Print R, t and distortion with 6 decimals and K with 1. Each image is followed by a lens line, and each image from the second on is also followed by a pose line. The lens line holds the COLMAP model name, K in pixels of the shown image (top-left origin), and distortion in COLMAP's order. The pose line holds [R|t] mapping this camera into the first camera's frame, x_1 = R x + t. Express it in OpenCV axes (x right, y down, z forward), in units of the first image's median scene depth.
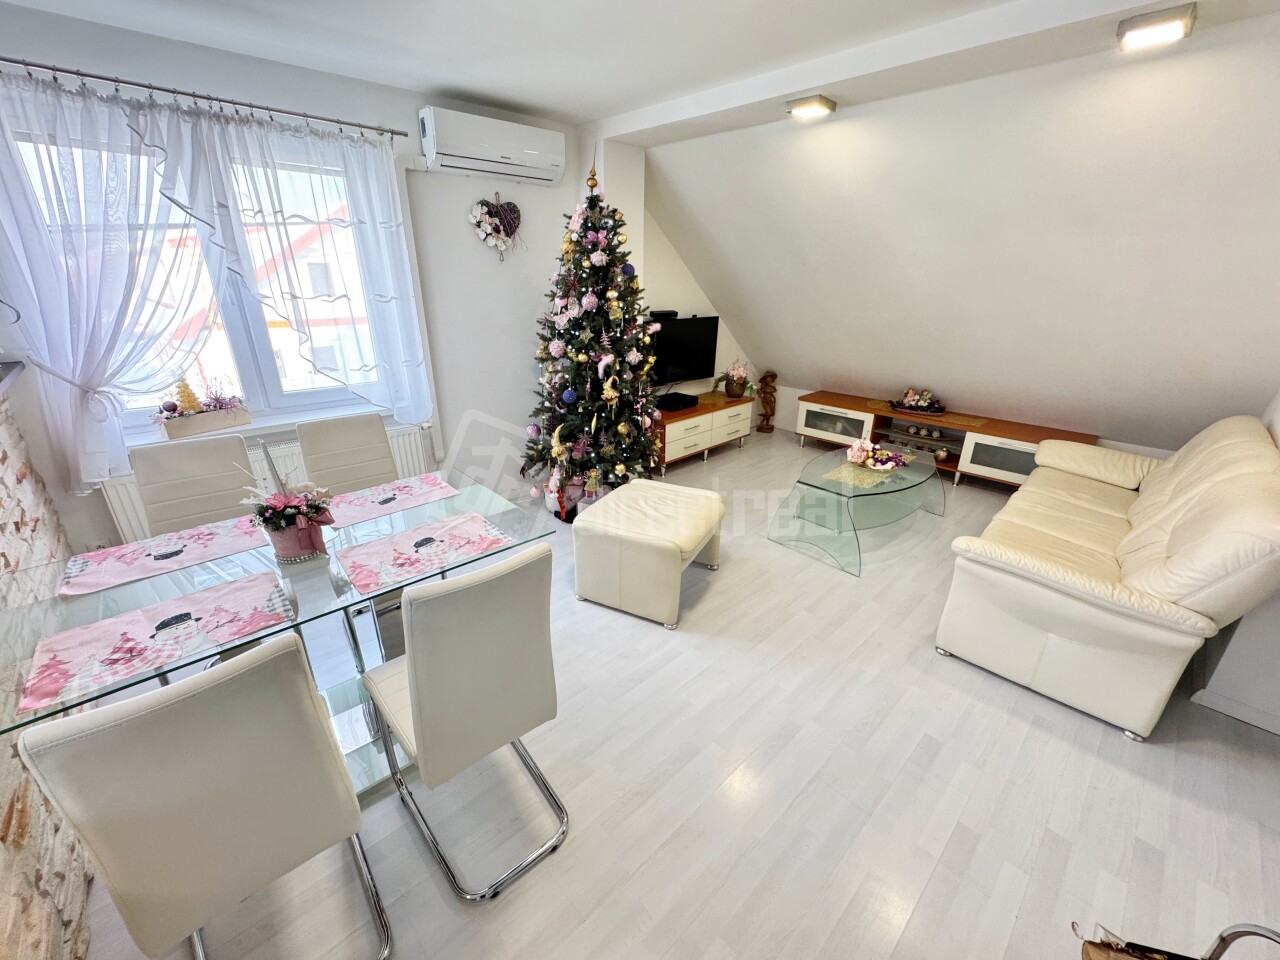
lens RADIAL K [[514.6, 0, 639.5], [0, 514.6, 480.7], [0, 0, 1]] dist [-0.005155, 0.000973]
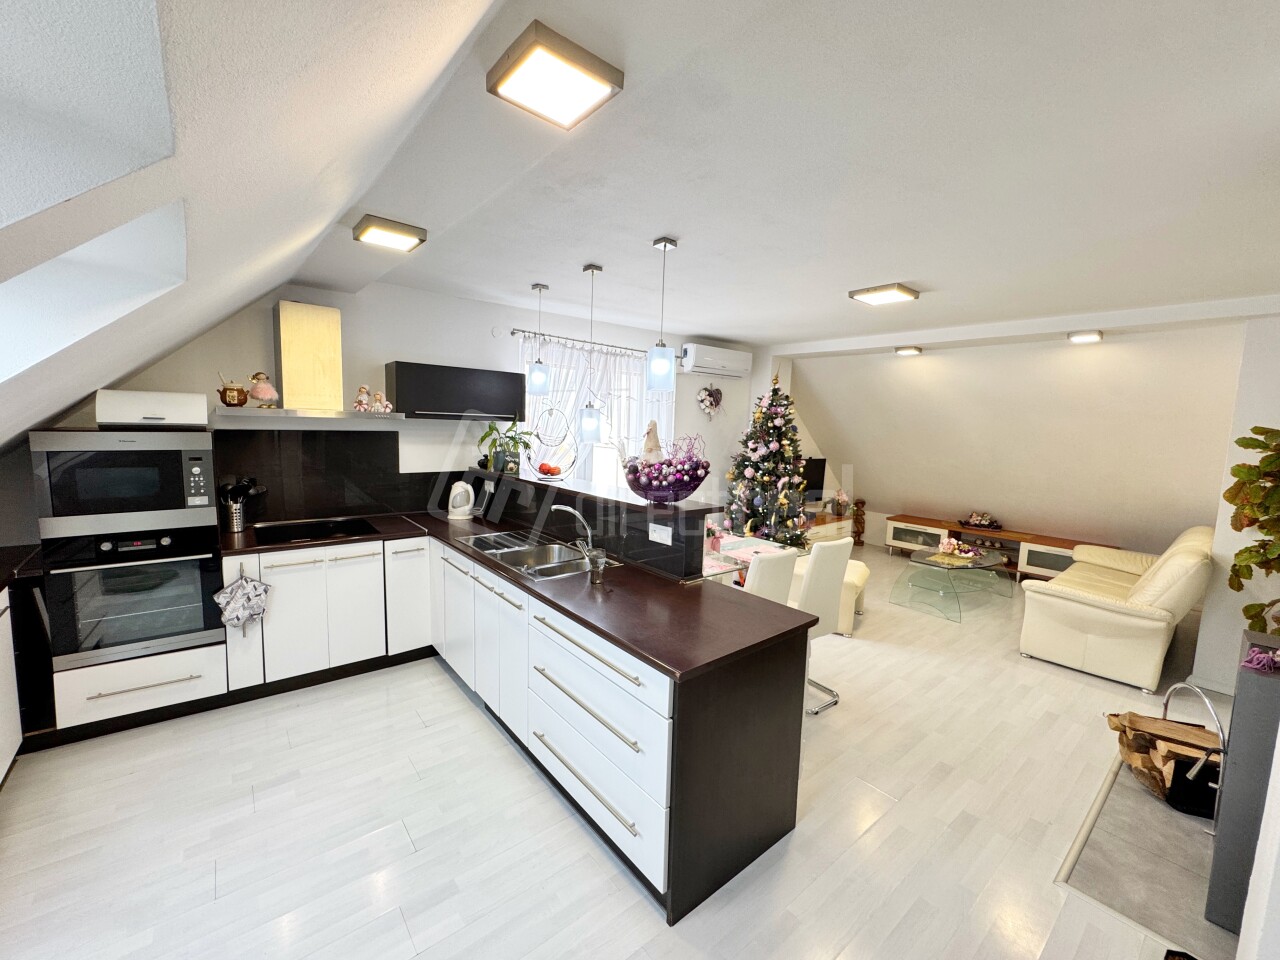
lens RADIAL K [[514.6, 0, 639.6], [0, 514.6, 481.0], [0, 0, 1]] dist [-0.005155, 0.000973]
pose [[0.997011, 0.034265, -0.069252, -0.390665], [-0.051532, 0.962716, -0.265561, 0.216169], [0.057570, 0.268336, 0.961604, -0.571777]]
